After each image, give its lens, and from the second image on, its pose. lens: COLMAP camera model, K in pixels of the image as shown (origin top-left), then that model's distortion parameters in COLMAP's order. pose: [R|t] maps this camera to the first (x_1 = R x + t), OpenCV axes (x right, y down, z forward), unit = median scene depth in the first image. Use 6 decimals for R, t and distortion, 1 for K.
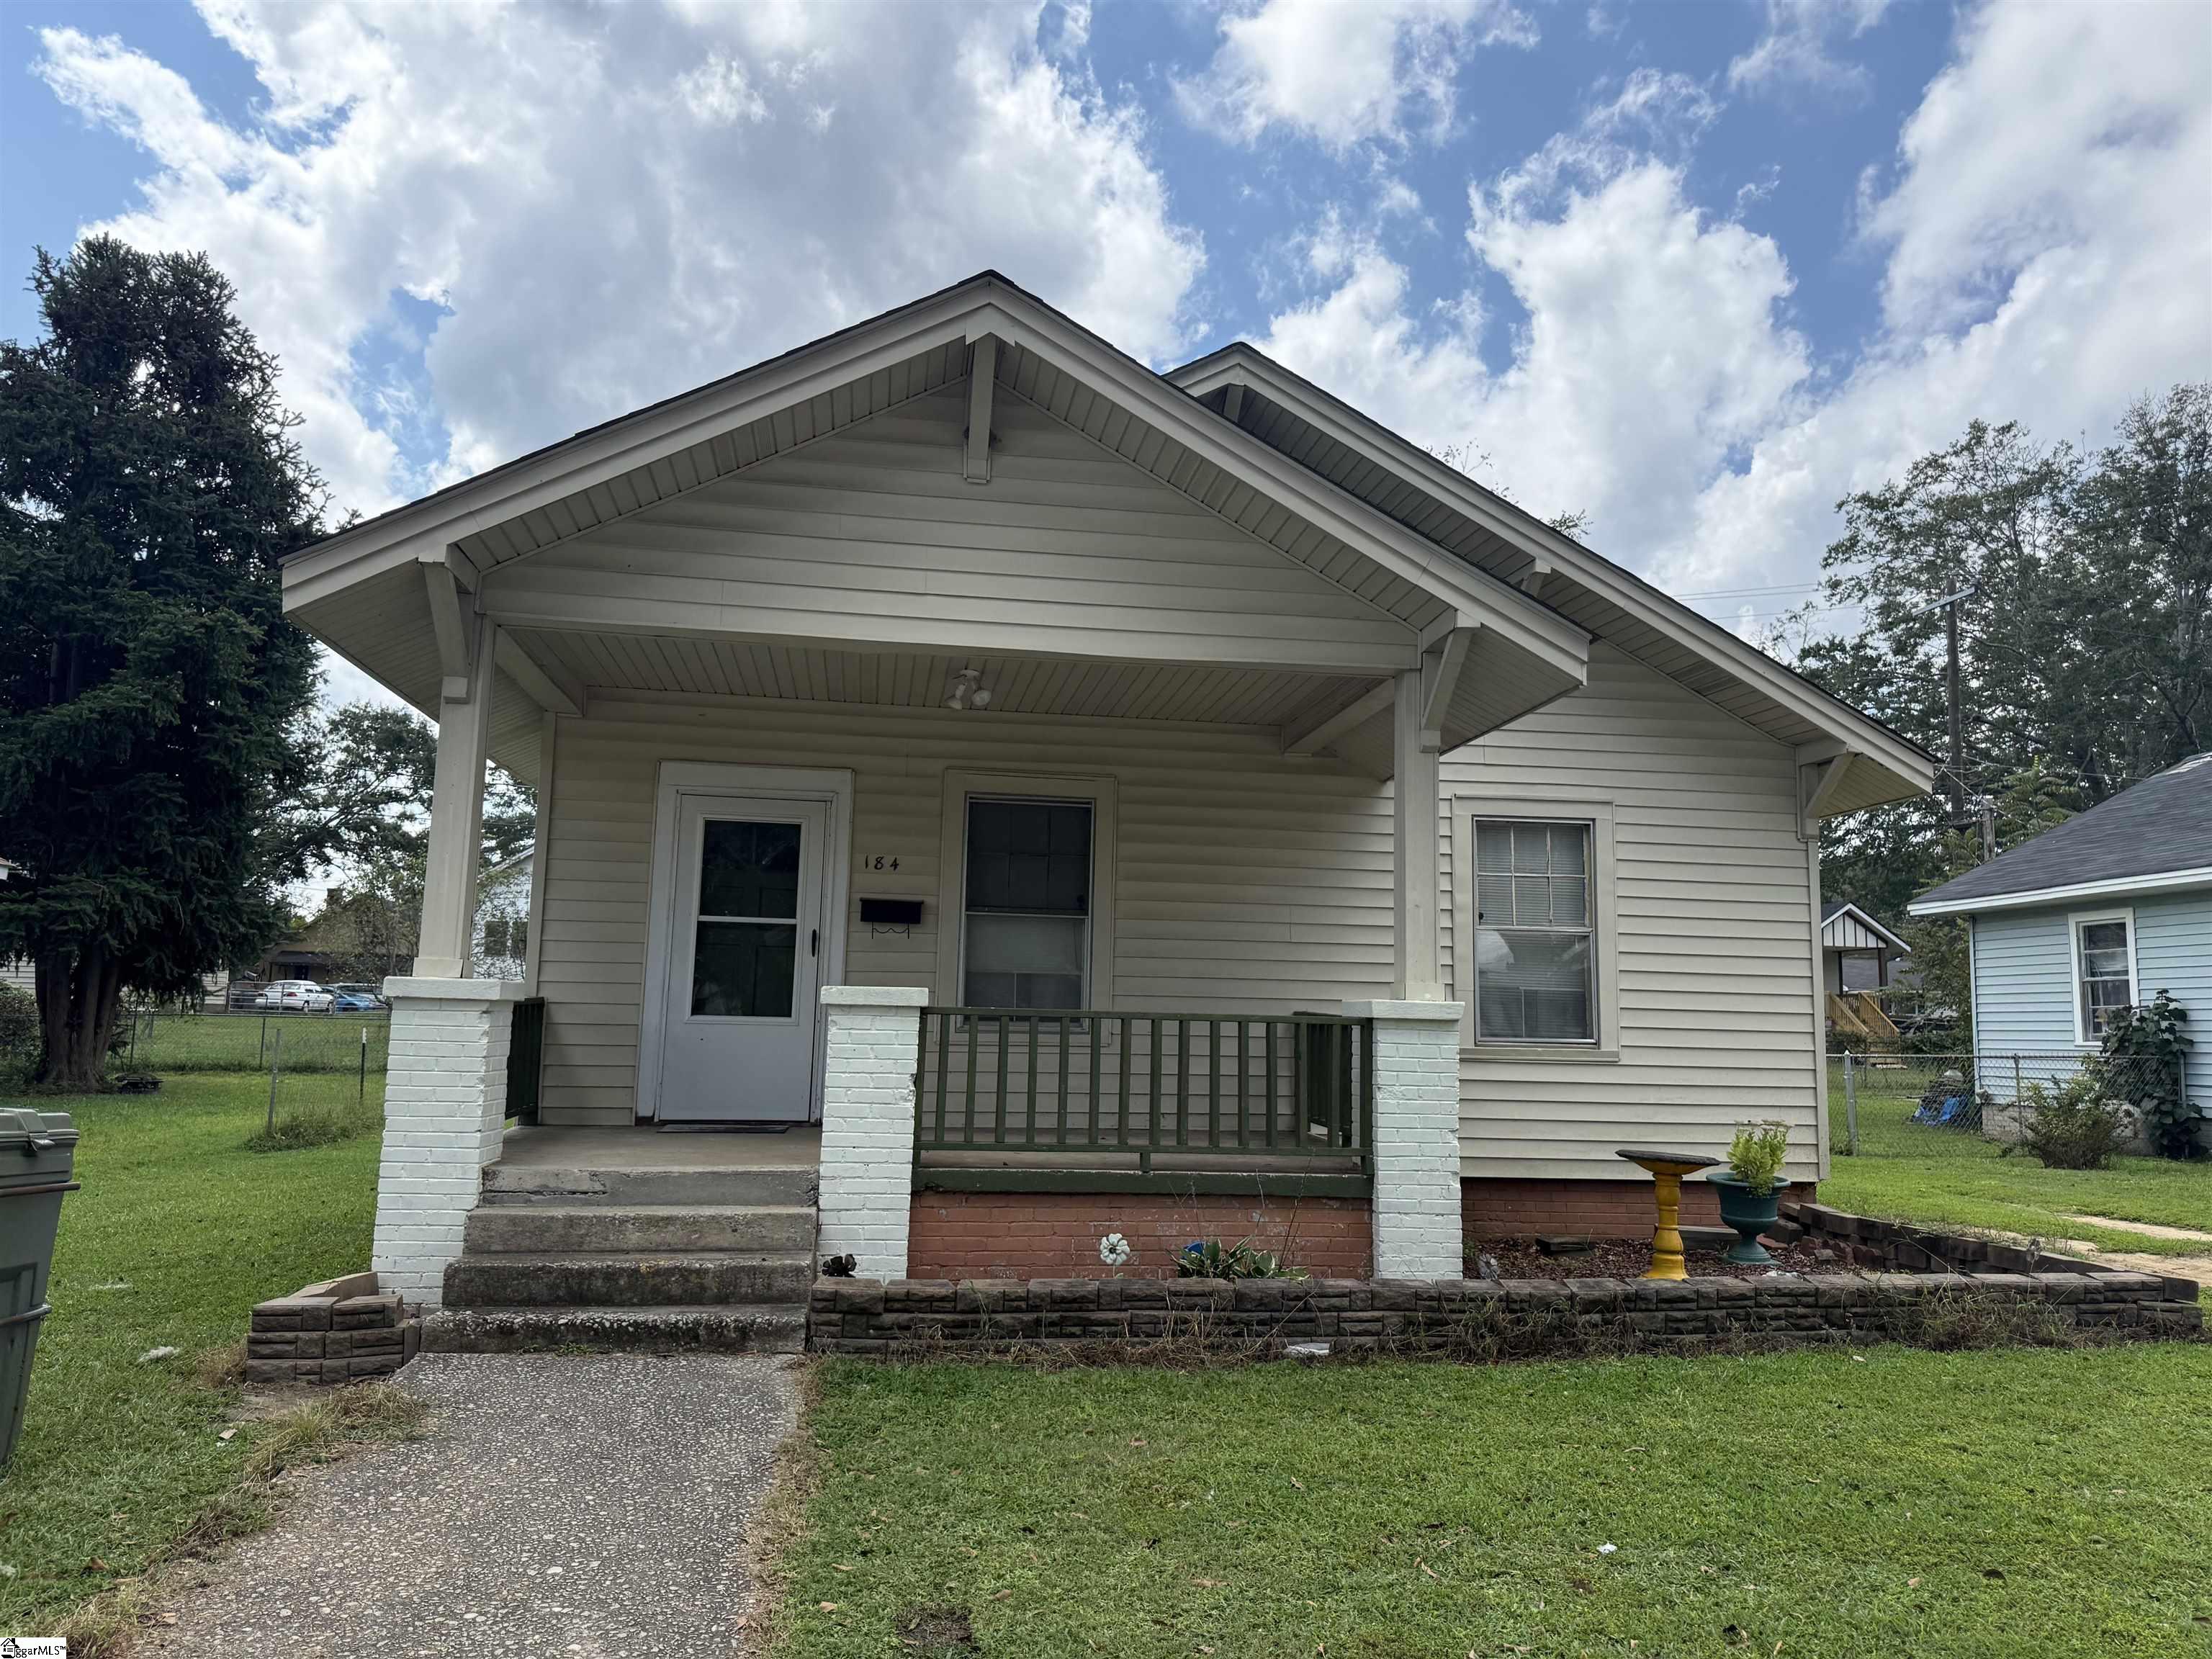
lens RADIAL K [[1526.7, 0, 1106.0], [0, 1526.7, 829.5], [0, 0, 1]] dist [0.089464, -0.177339]
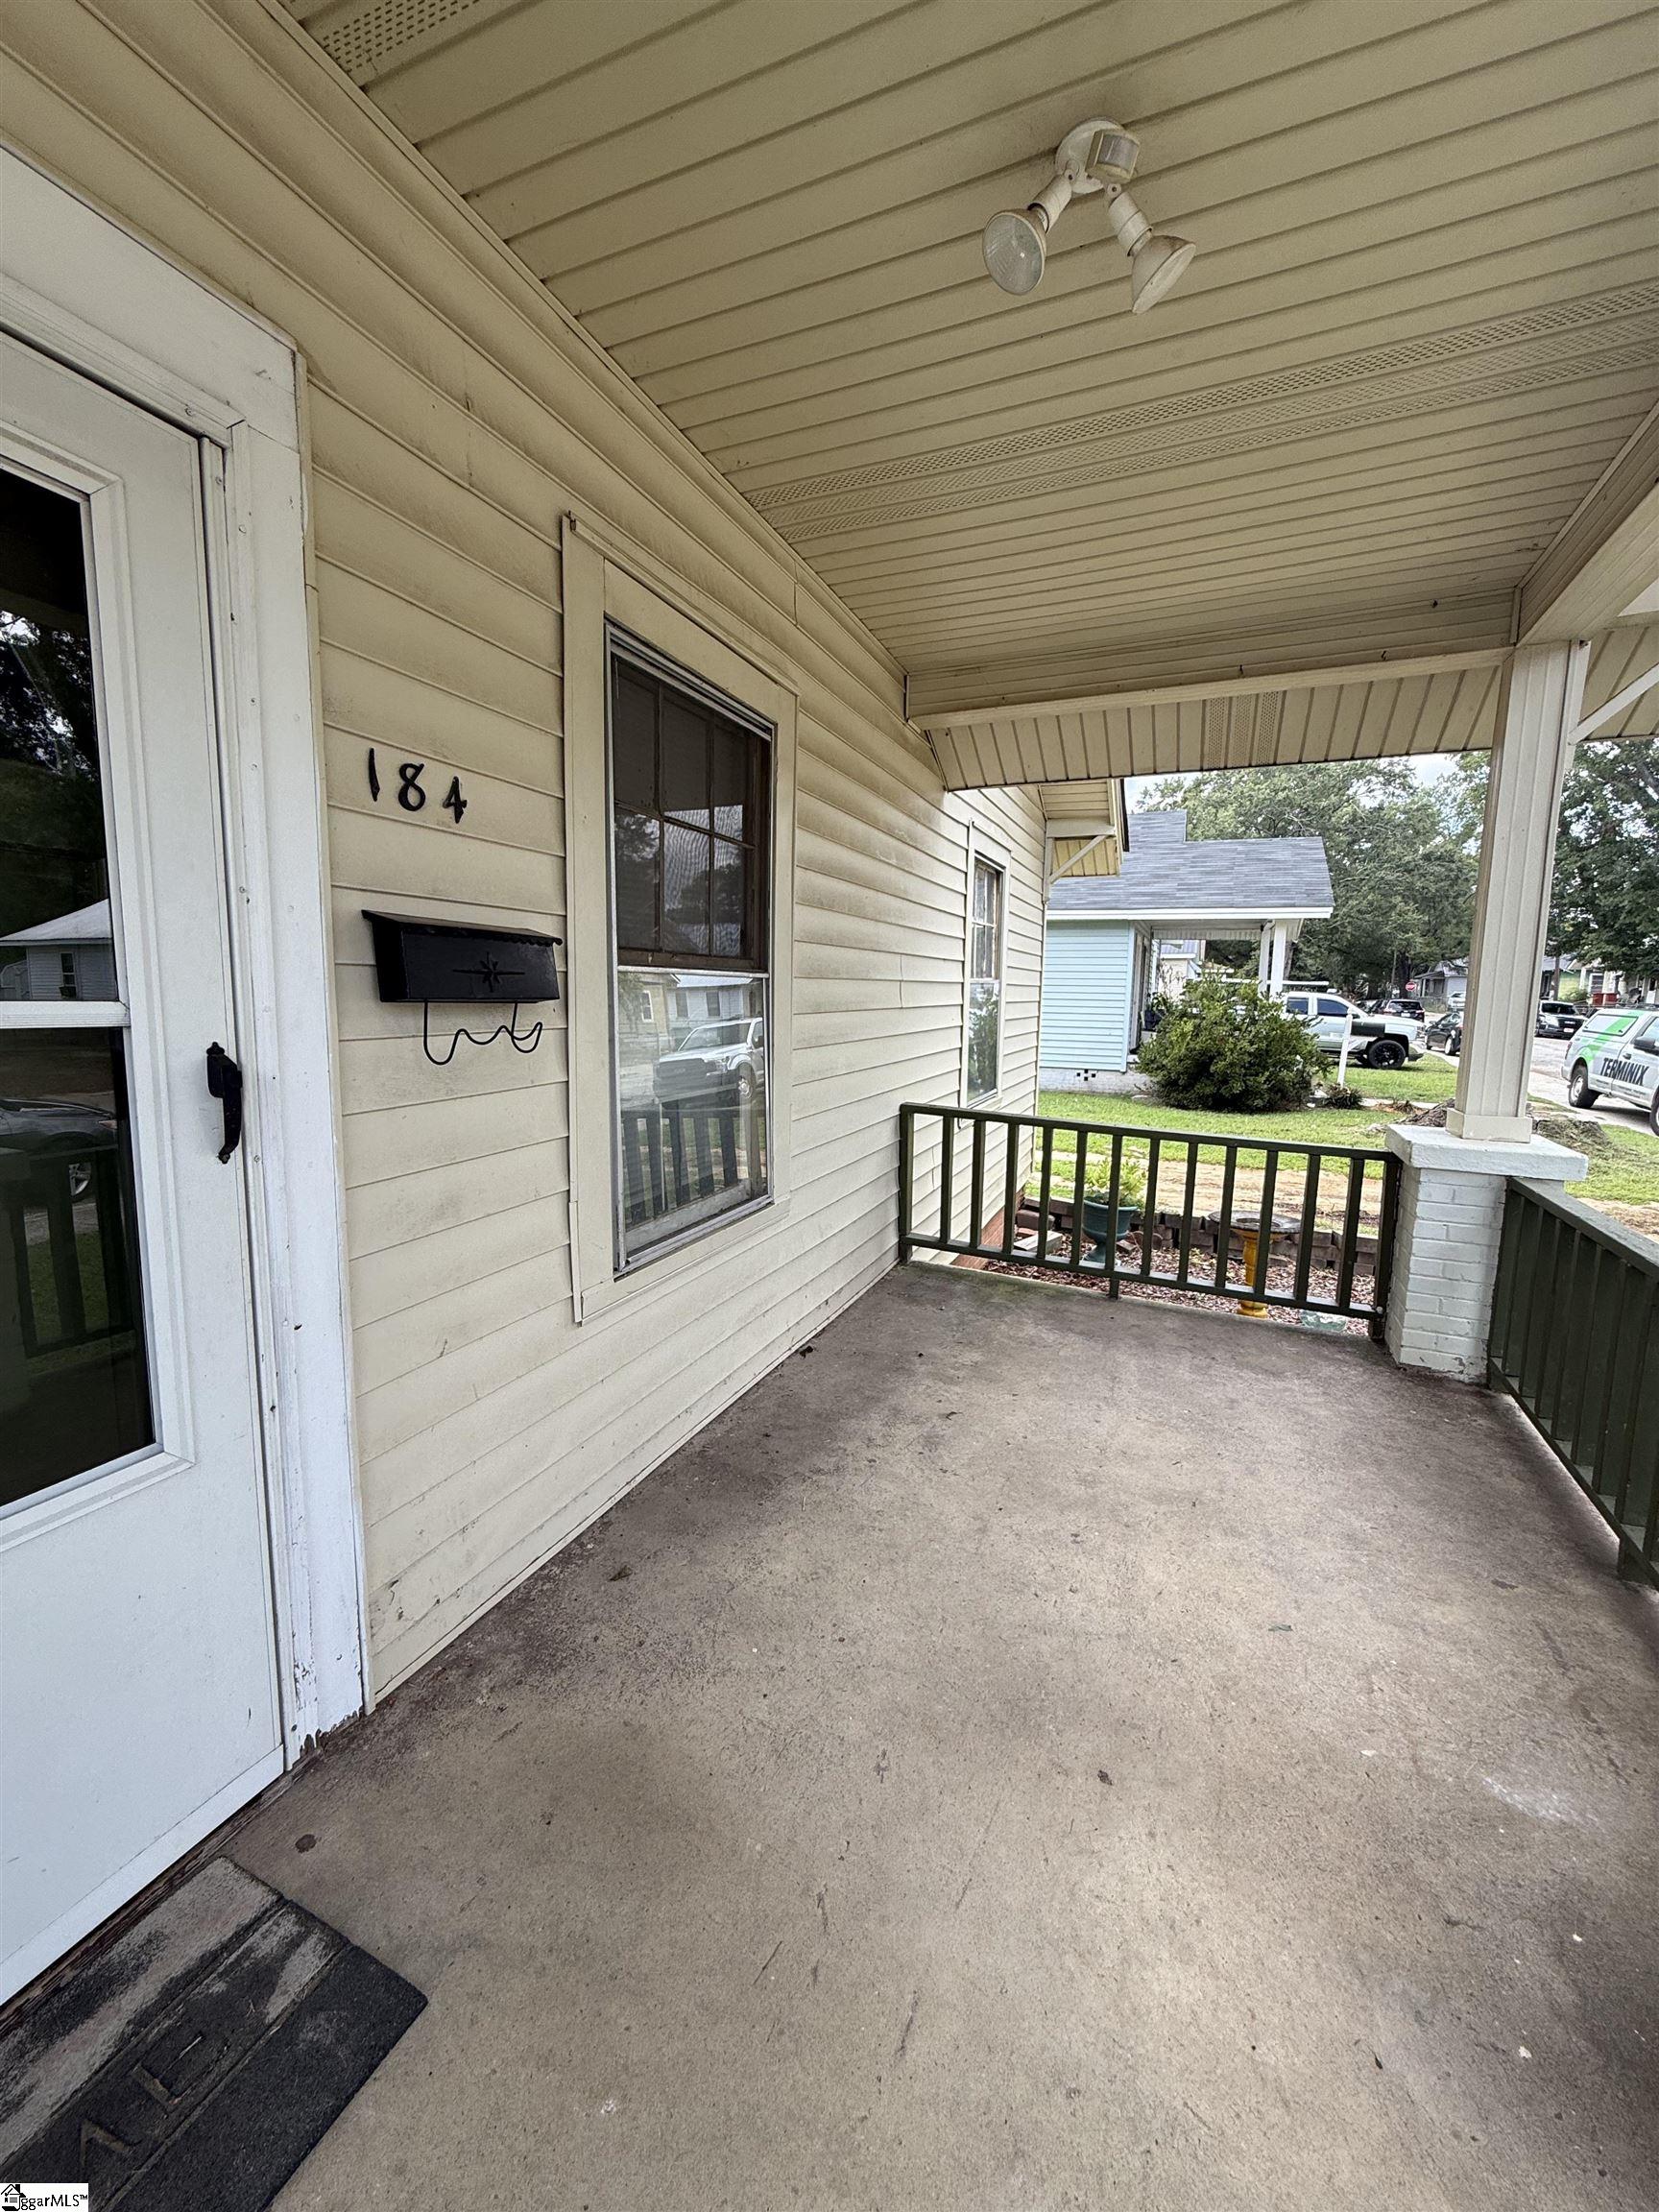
lens RADIAL K [[880.2, 0, 828.2], [0, 880.2, 1101.2], [0, 0, 1]] dist [0.000329, -0.000129]
pose [[0.531891, -0.119175, 0.838385, -0.256434], [-0.116565, 0.970319, 0.211880, 0.035548], [-0.838752, -0.210424, 0.502212, 0.867830]]
